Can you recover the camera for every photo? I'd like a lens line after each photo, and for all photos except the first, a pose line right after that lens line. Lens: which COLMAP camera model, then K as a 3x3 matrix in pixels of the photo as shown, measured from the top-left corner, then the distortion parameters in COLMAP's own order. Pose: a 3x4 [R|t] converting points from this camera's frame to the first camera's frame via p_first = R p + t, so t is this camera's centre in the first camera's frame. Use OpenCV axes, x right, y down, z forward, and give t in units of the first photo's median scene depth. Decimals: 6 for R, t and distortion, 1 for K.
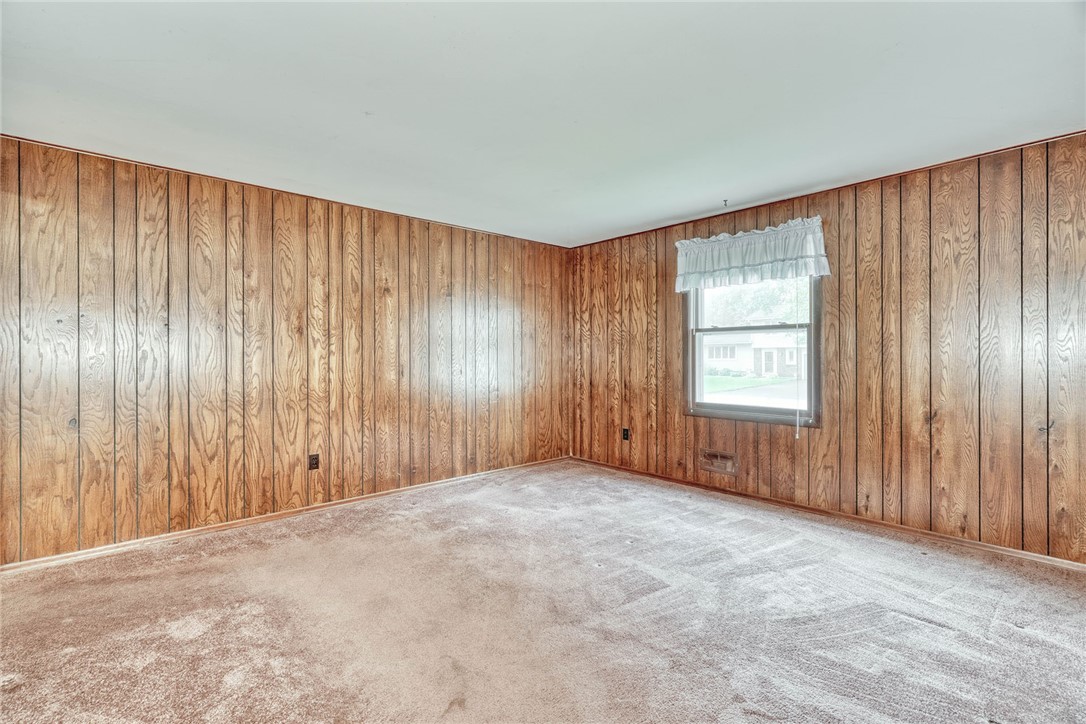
lens RADIAL K [[496.5, 0, 542.0], [0, 496.5, 356.6], [0, 0, 1]] dist [0.000788, 0.000289]
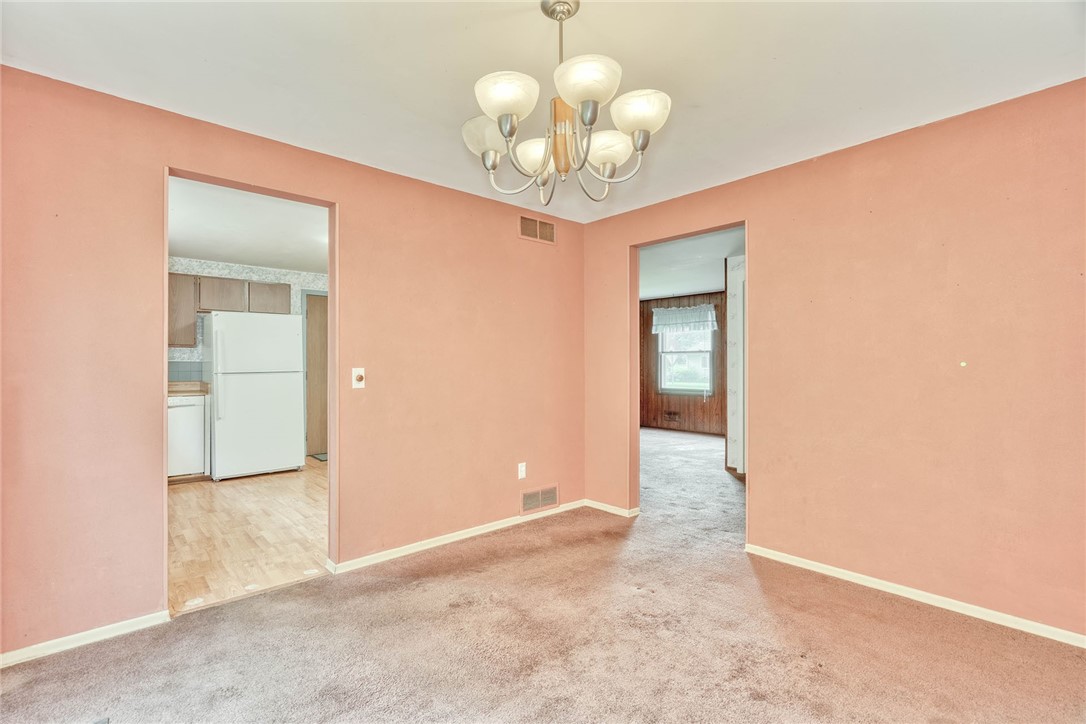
lens RADIAL K [[487.0, 0, 543.0], [0, 487.0, 362.0], [0, 0, 1]] dist [-0.000008, 0.000101]
pose [[0.999993, 0.003476, -0.001143, -0.179821], [-0.003485, 0.999960, -0.008192, 0.004227], [0.001115, 0.008196, 0.999966, -1.021272]]
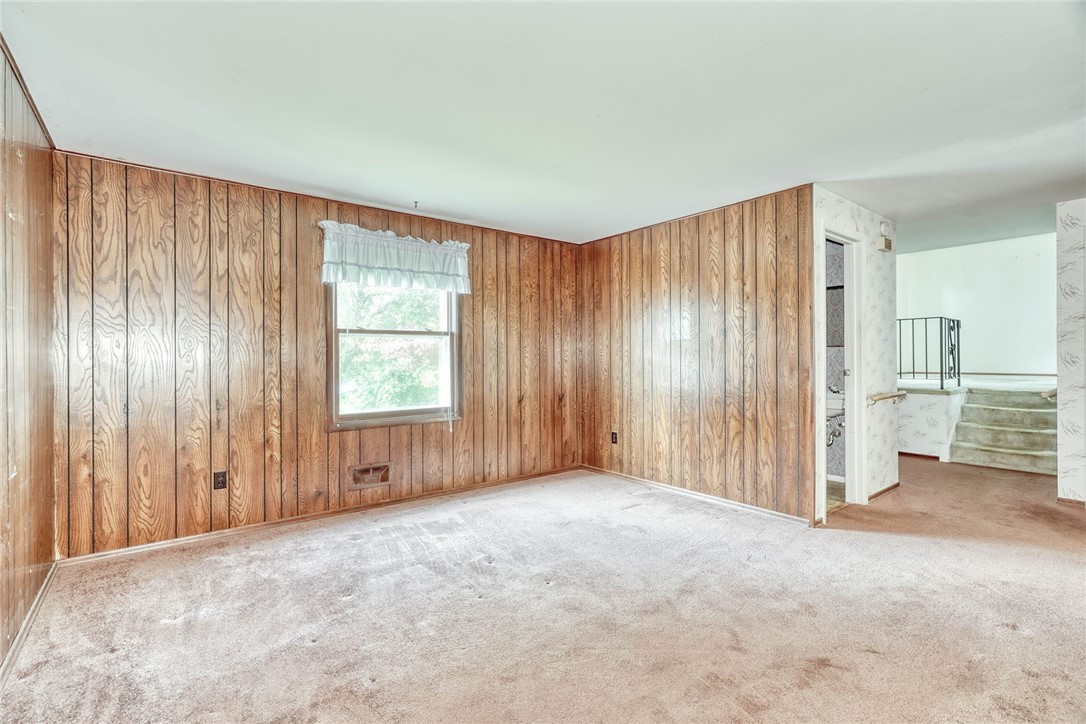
lens RADIAL K [[496.5, 0, 542.0], [0, 496.5, 356.6], [0, 0, 1]] dist [0.000788, 0.000289]
pose [[0.072145, 0.001873, 0.997392, -0.531109], [0.005959, 0.999980, -0.002309, -0.004305], [-0.997376, 0.006110, 0.072133, 0.608507]]
